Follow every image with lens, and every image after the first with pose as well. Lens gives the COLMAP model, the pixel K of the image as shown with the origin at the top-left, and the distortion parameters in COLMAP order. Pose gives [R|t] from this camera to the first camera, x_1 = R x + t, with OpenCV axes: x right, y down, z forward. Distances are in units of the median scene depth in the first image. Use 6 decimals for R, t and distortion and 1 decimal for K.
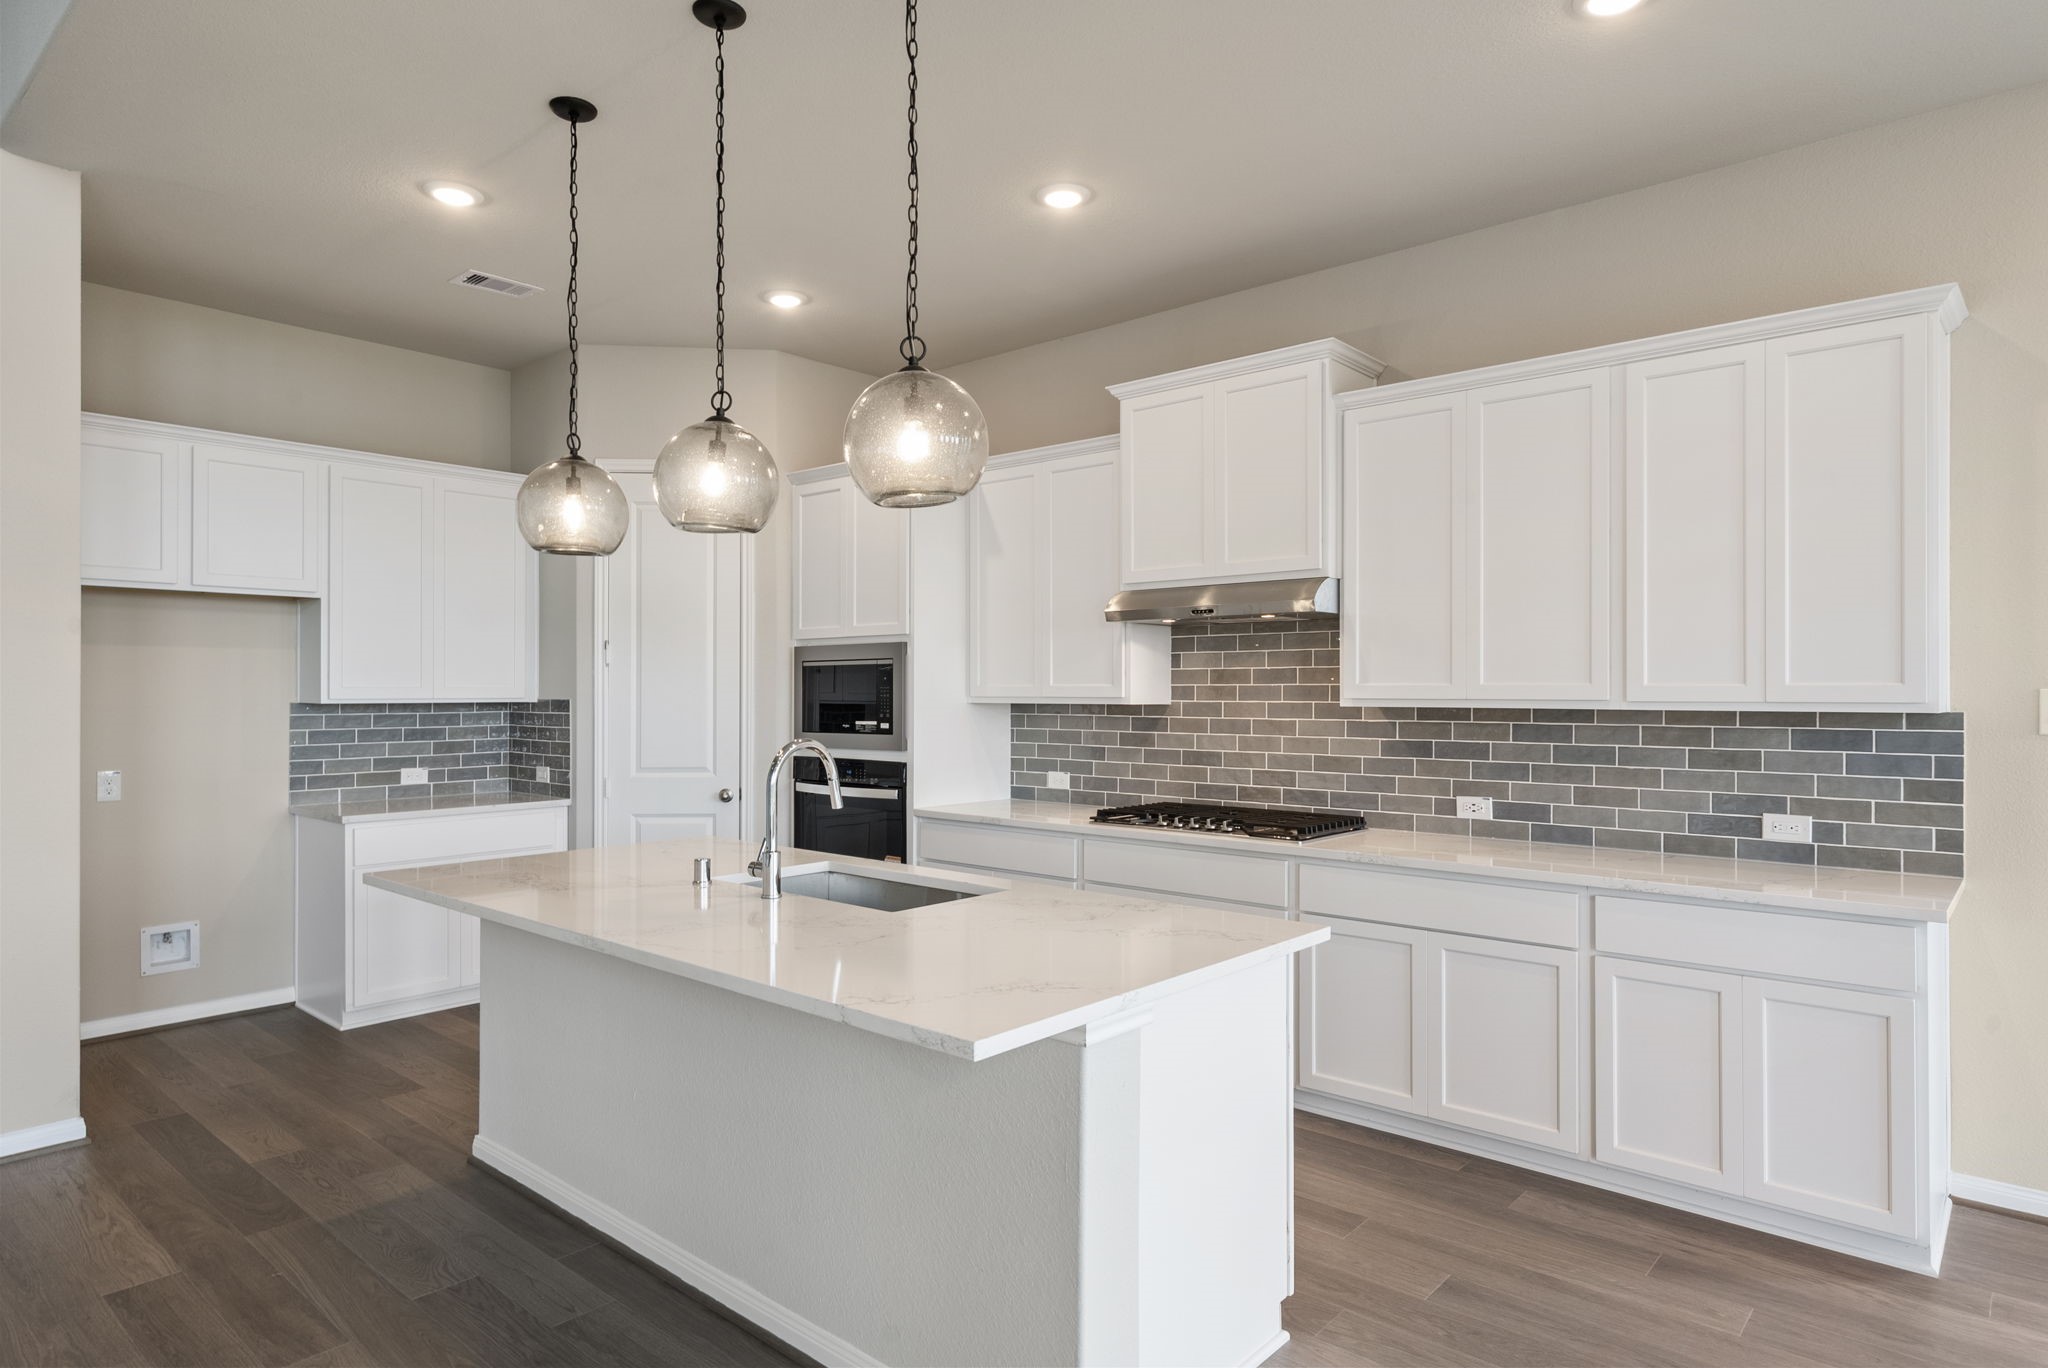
lens RADIAL K [[1173.2, 0, 1024.0], [0, 1173.2, 684.0], [0, 0, 1]] dist [0.002948, 0.001609]
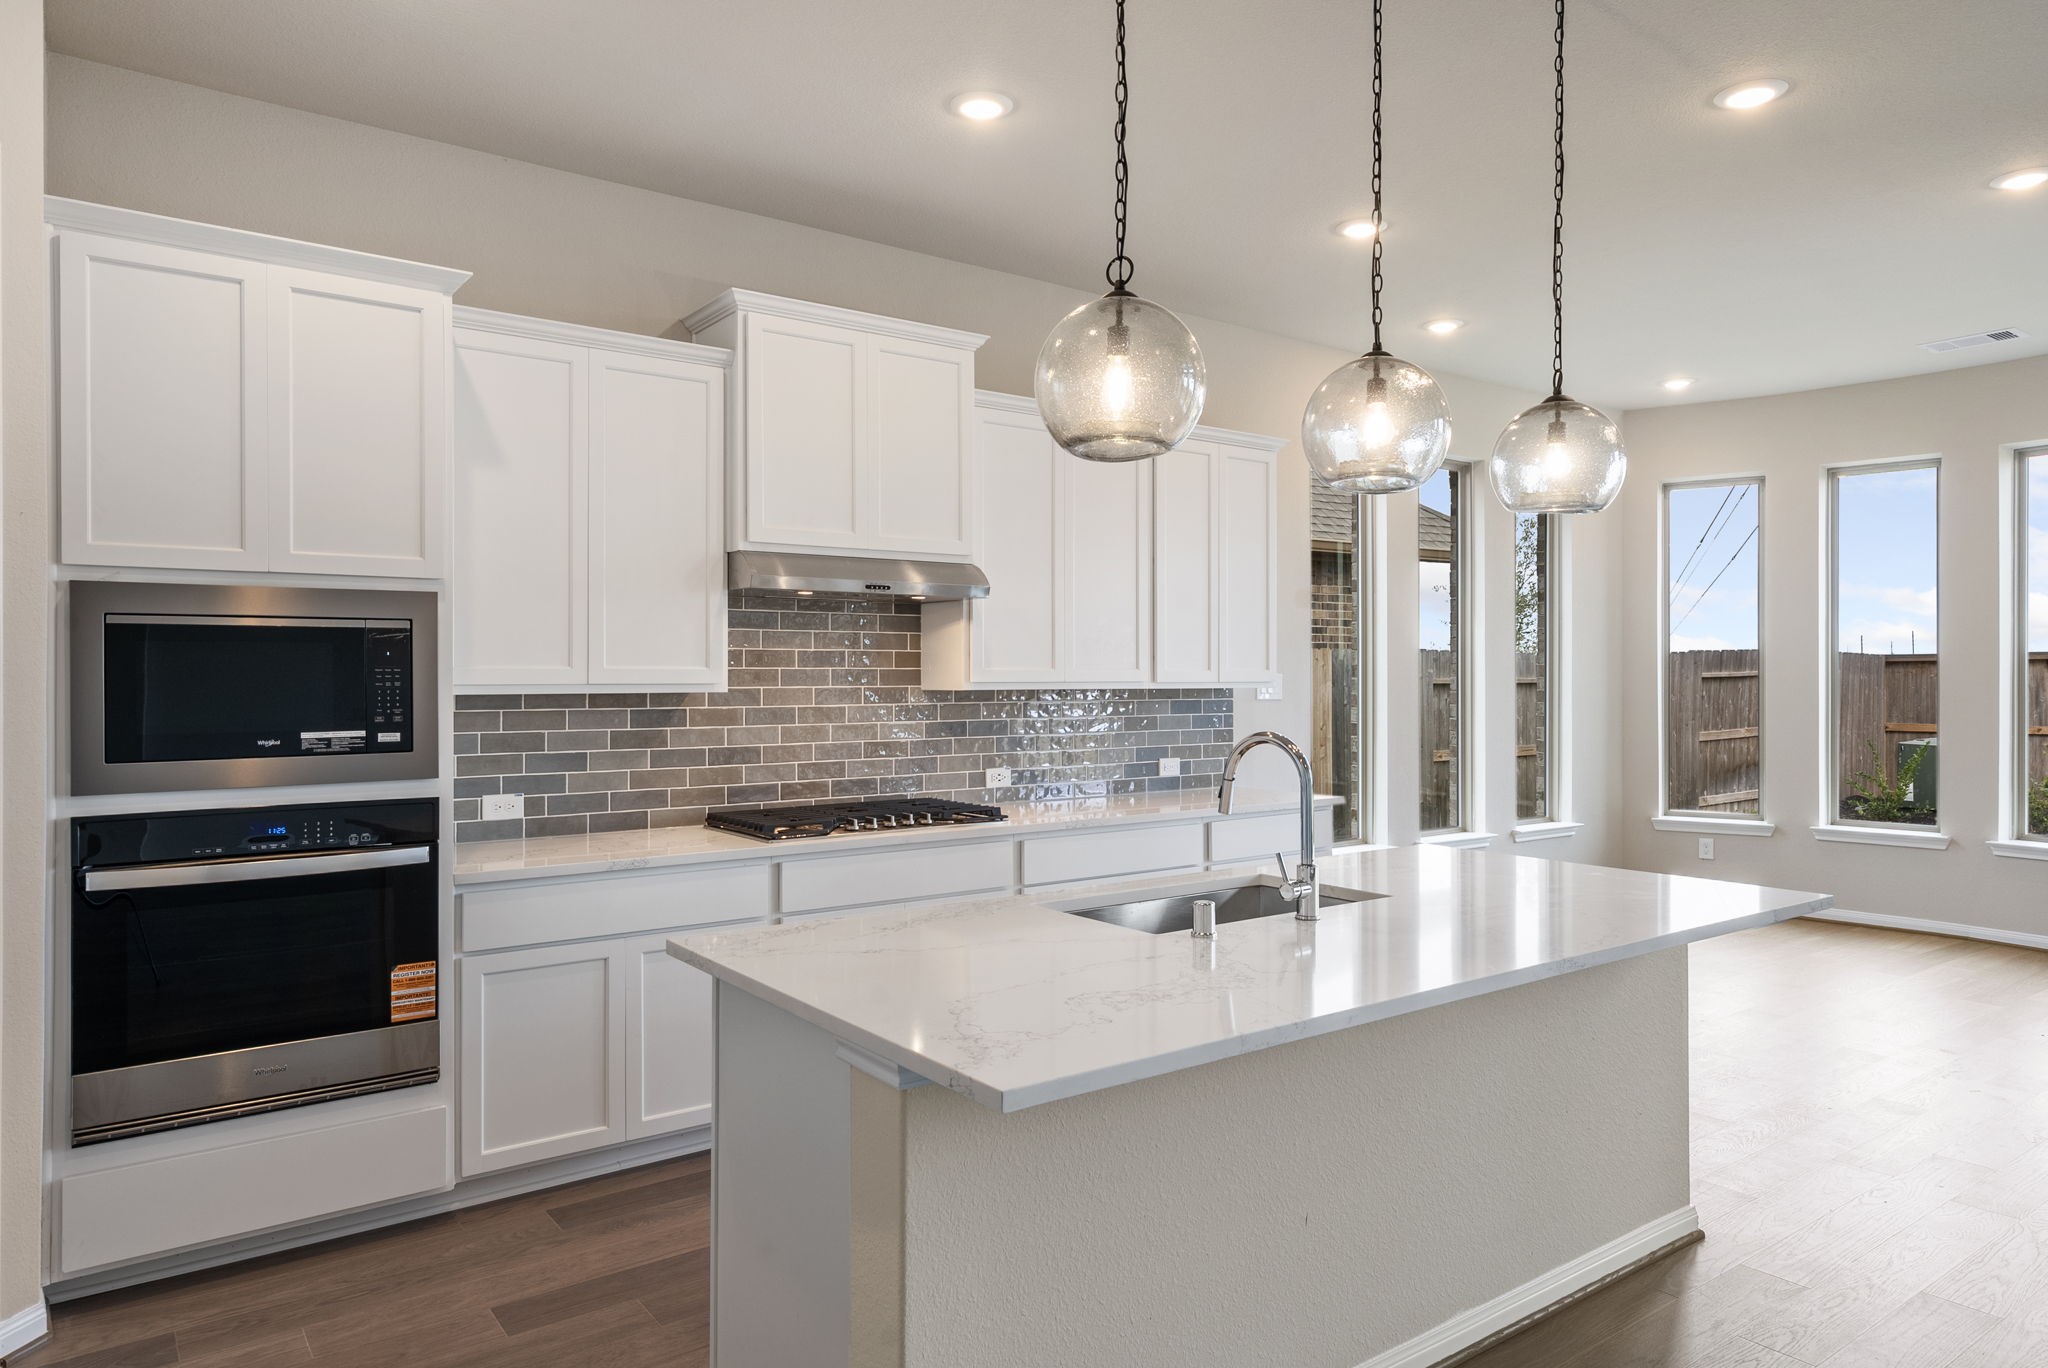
lens RADIAL K [[1283.1, 0, 1024.0], [0, 1283.1, 684.0], [0, 0, 1]] dist [0.001917, 0.000908]
pose [[0.208805, -0.008132, 0.977923, -0.759431], [-0.005463, 0.999940, 0.009482, 0.002437], [-0.977942, -0.007322, 0.208748, 0.655849]]
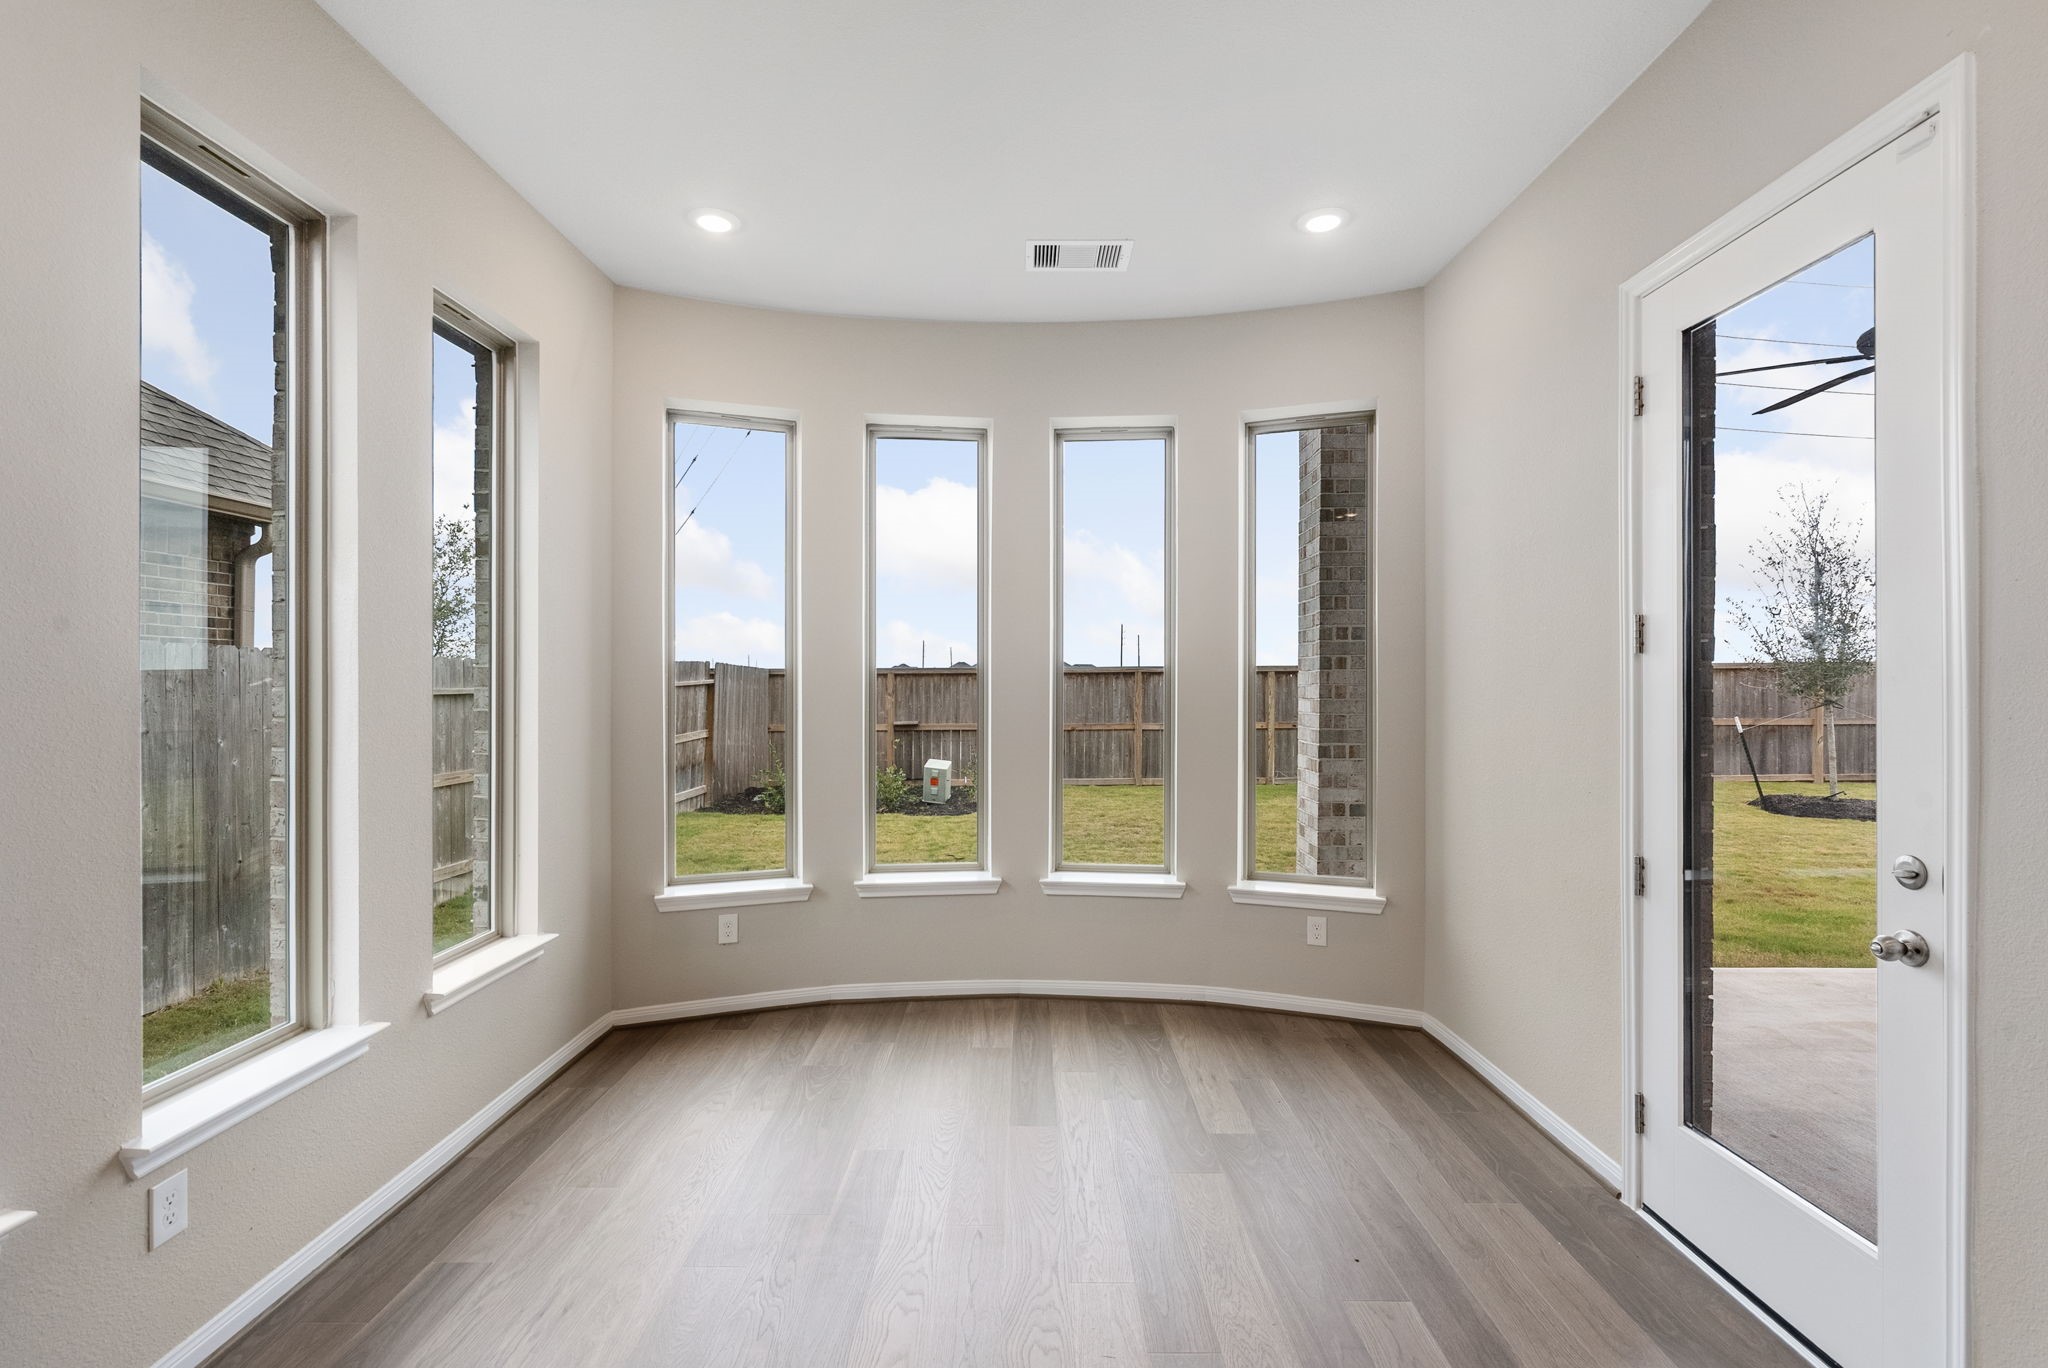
lens RADIAL K [[935.0, 0, 1024.0], [0, 935.0, 684.0], [0, 0, 1]] dist [-0.001714, -0.000026]
pose [[-0.655274, 0.000522, 0.755391, 0.261677], [-0.007469, 0.999946, -0.007171, 0.005884], [-0.755354, -0.010341, -0.655235, 0.491823]]
